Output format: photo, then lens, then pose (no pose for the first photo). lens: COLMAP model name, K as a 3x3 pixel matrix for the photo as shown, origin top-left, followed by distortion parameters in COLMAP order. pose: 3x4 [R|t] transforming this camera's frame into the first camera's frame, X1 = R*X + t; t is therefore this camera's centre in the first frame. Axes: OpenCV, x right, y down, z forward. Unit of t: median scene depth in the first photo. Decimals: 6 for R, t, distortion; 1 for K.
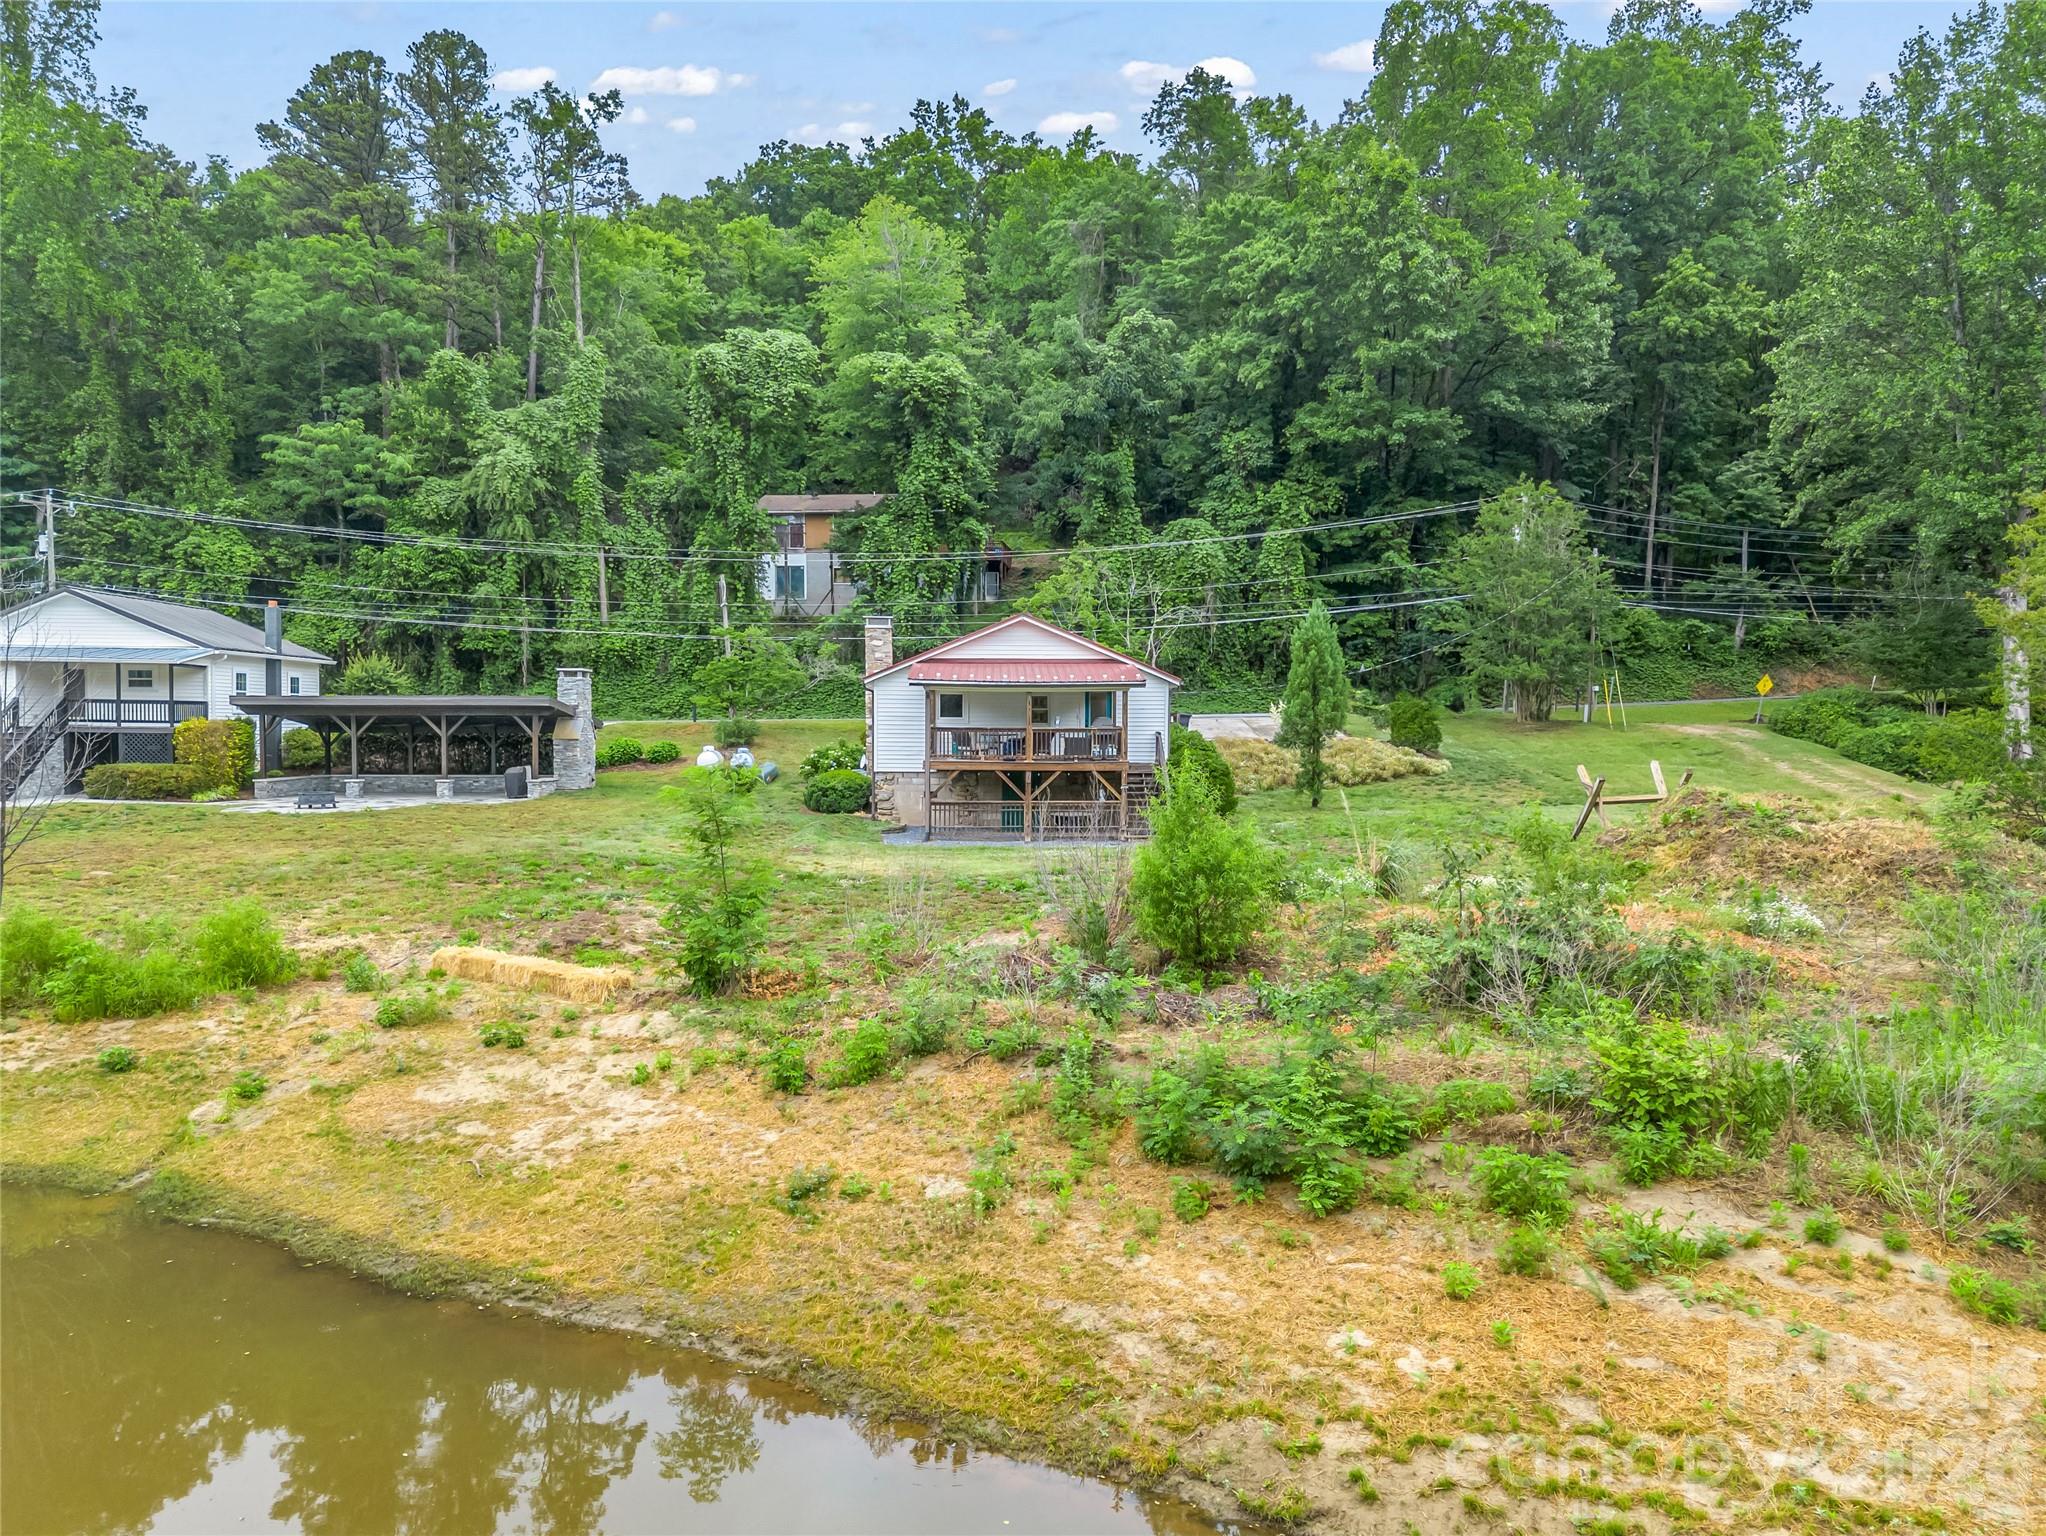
lens RADIAL K [[1488.1, 0, 1017.5], [0, 1488.1, 756.1], [0, 0, 1]] dist [0.063023, -0.058279]
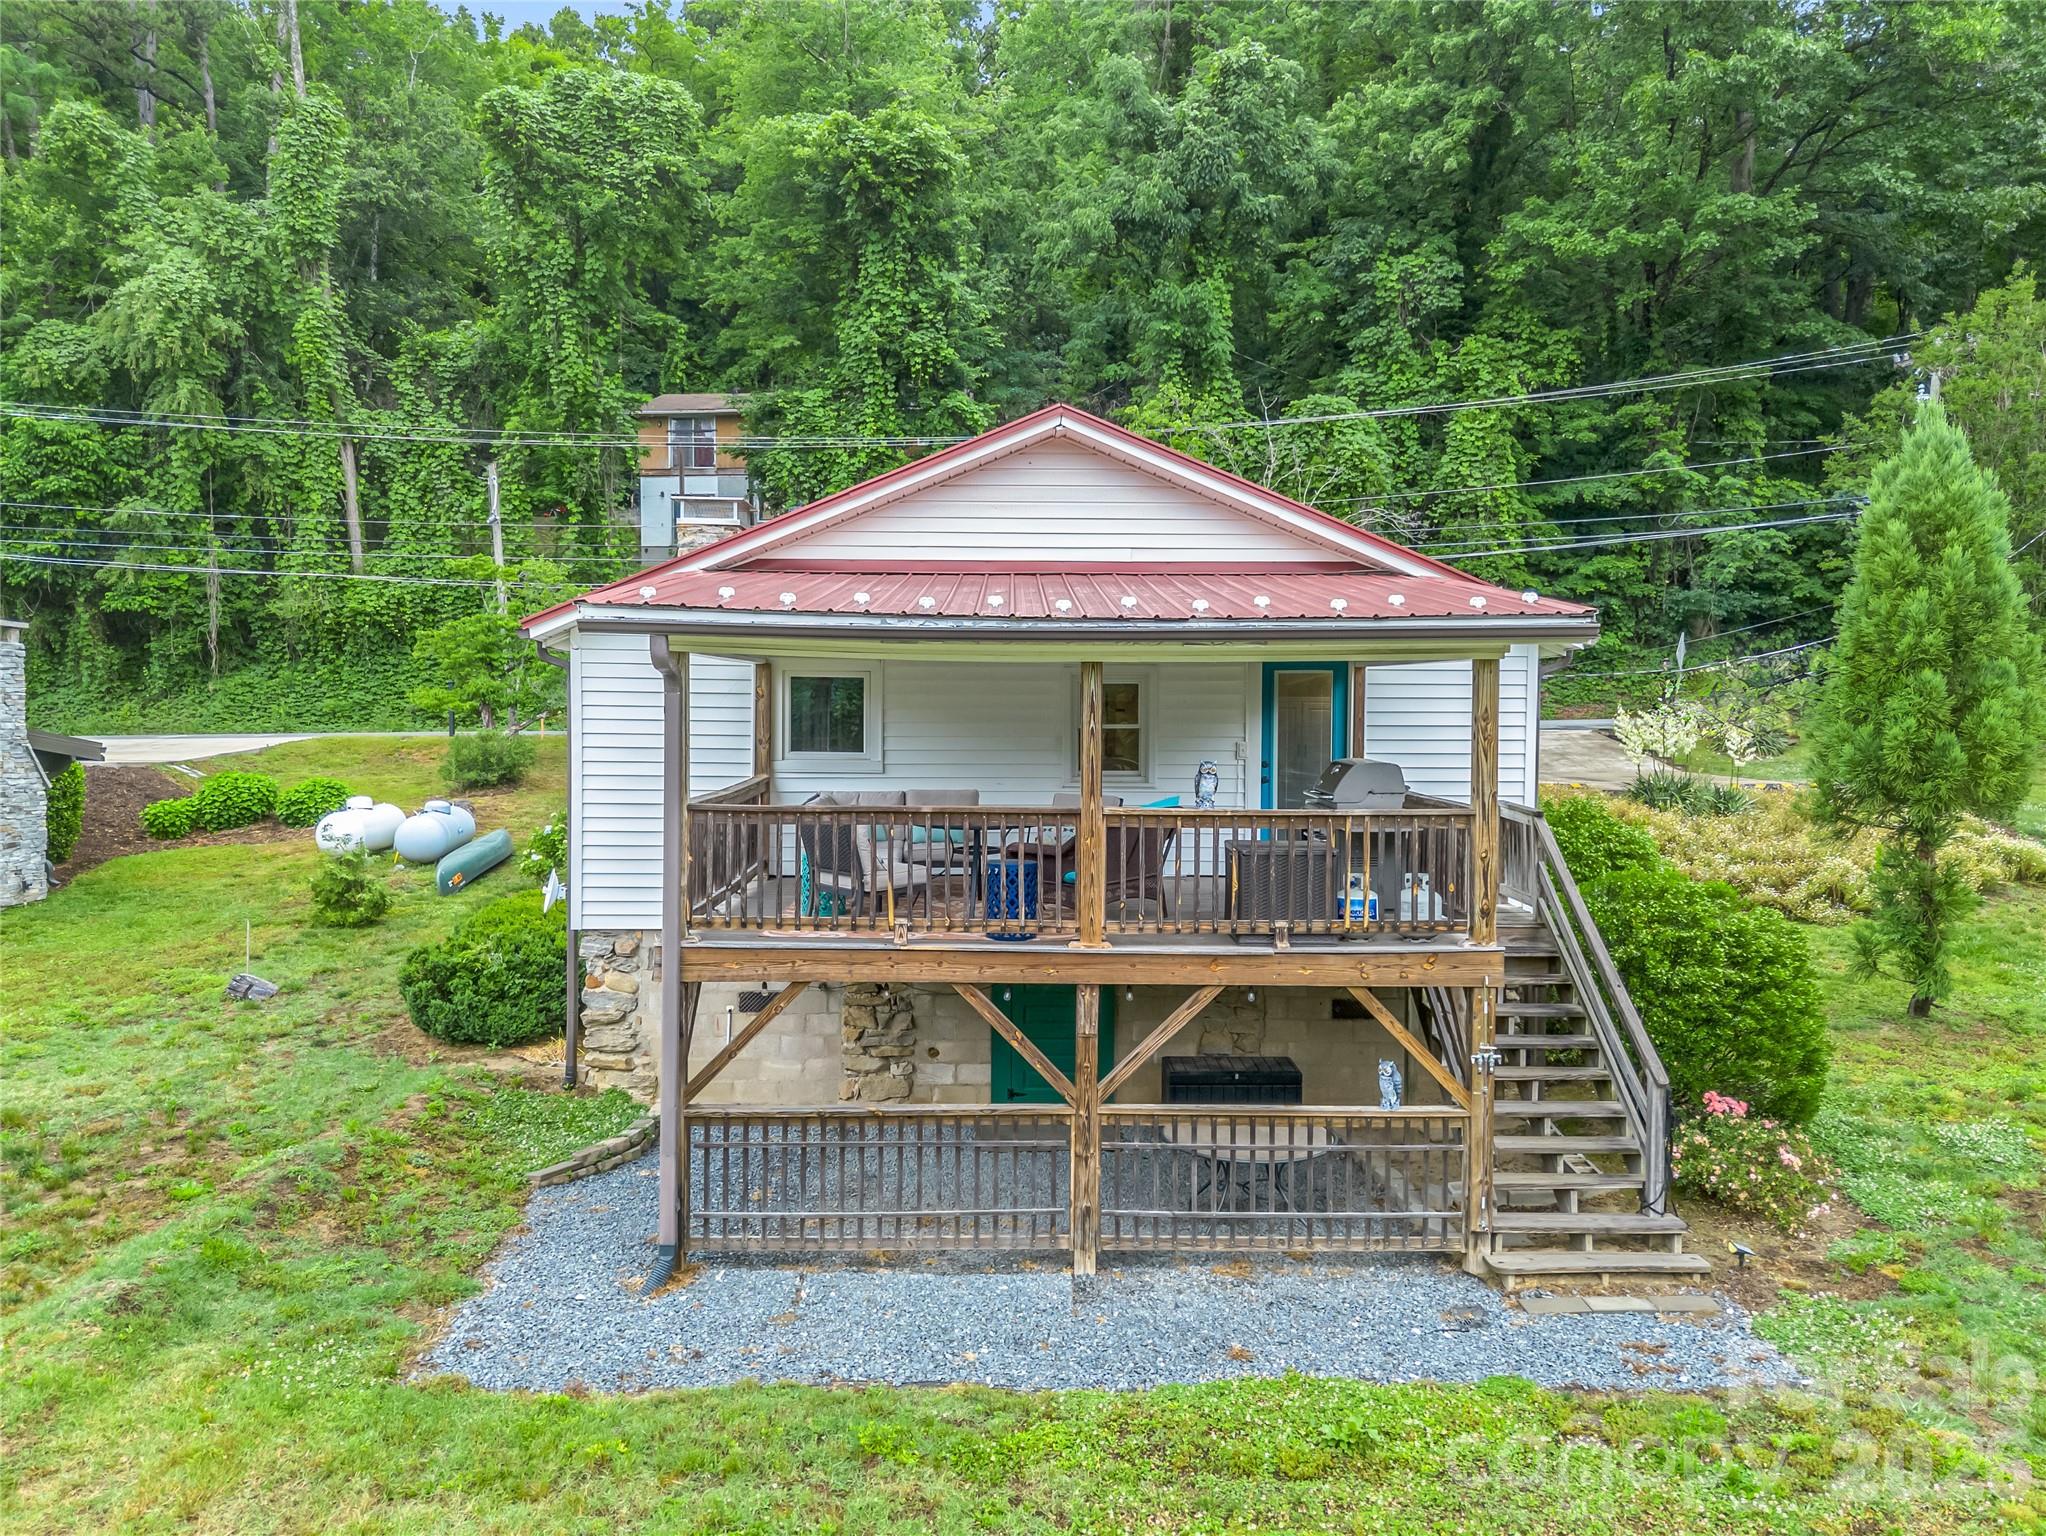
lens RADIAL K [[1488.1, 0, 1017.5], [0, 1488.1, 756.1], [0, 0, 1]] dist [0.063023, -0.058279]
pose [[0.999934, 0.003437, -0.010964, -0.000957], [-0.003427, 0.999994, 0.000992, -0.014887], [0.010967, -0.000954, 0.999939, 0.402489]]
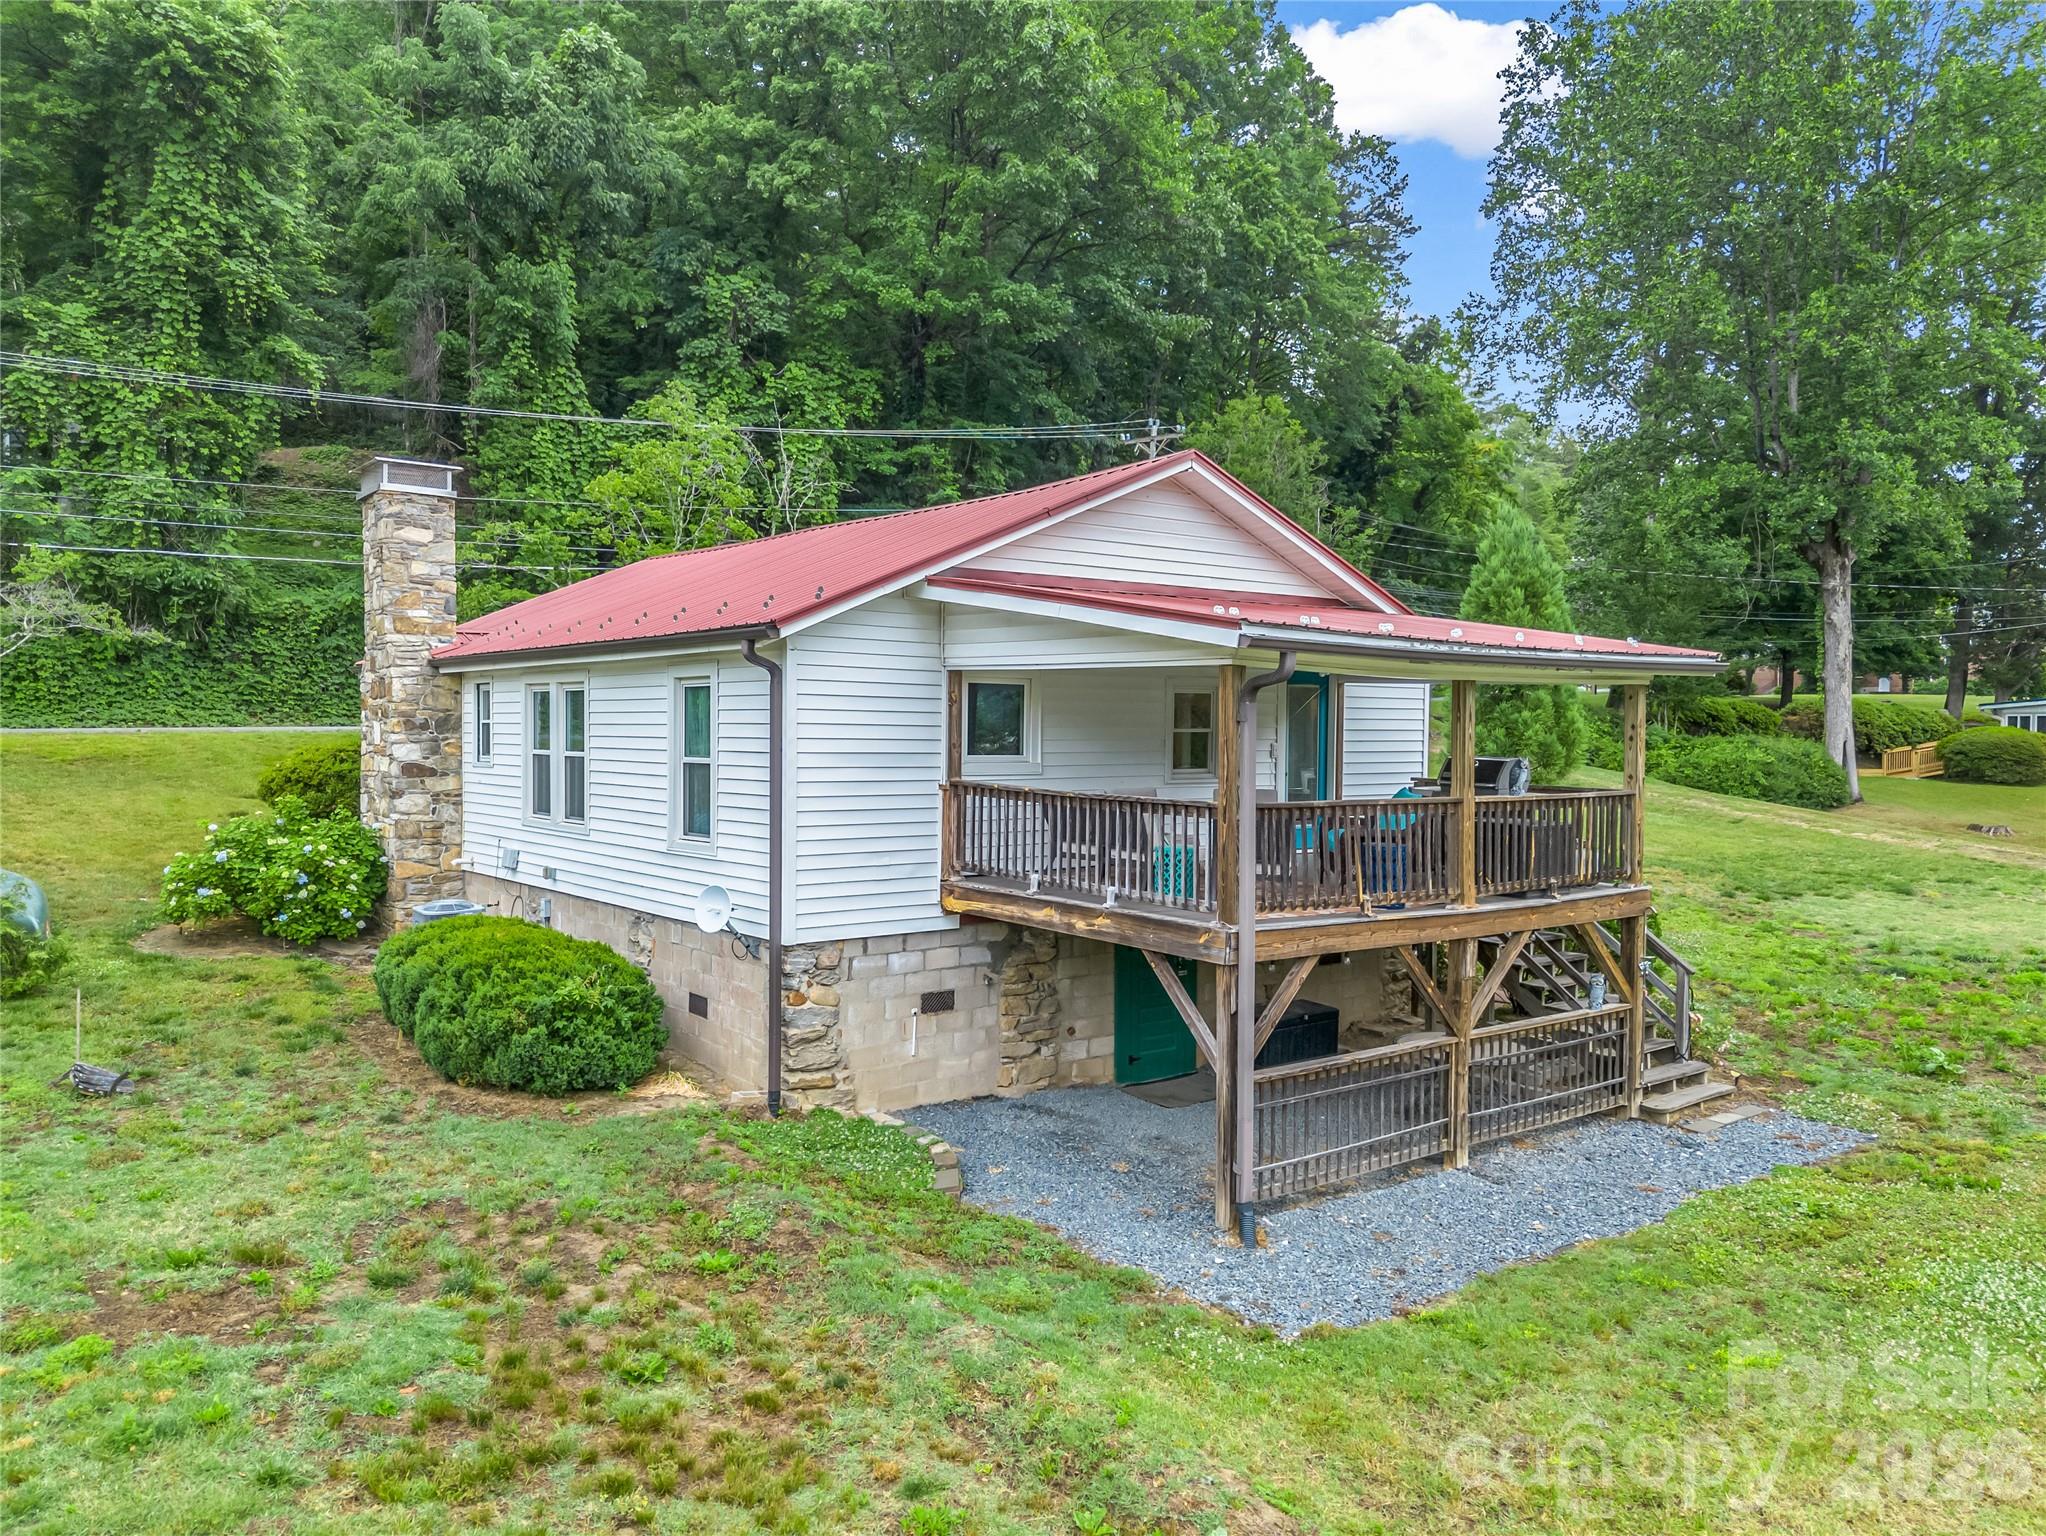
lens RADIAL K [[1488.1, 0, 1017.5], [0, 1488.1, 756.1], [0, 0, 1]] dist [0.063023, -0.058279]
pose [[0.807598, -0.006759, 0.589694, -0.133693], [0.005507, 0.999977, 0.003919, -0.015692], [-0.589707, 0.000083, 0.807617, 0.429124]]
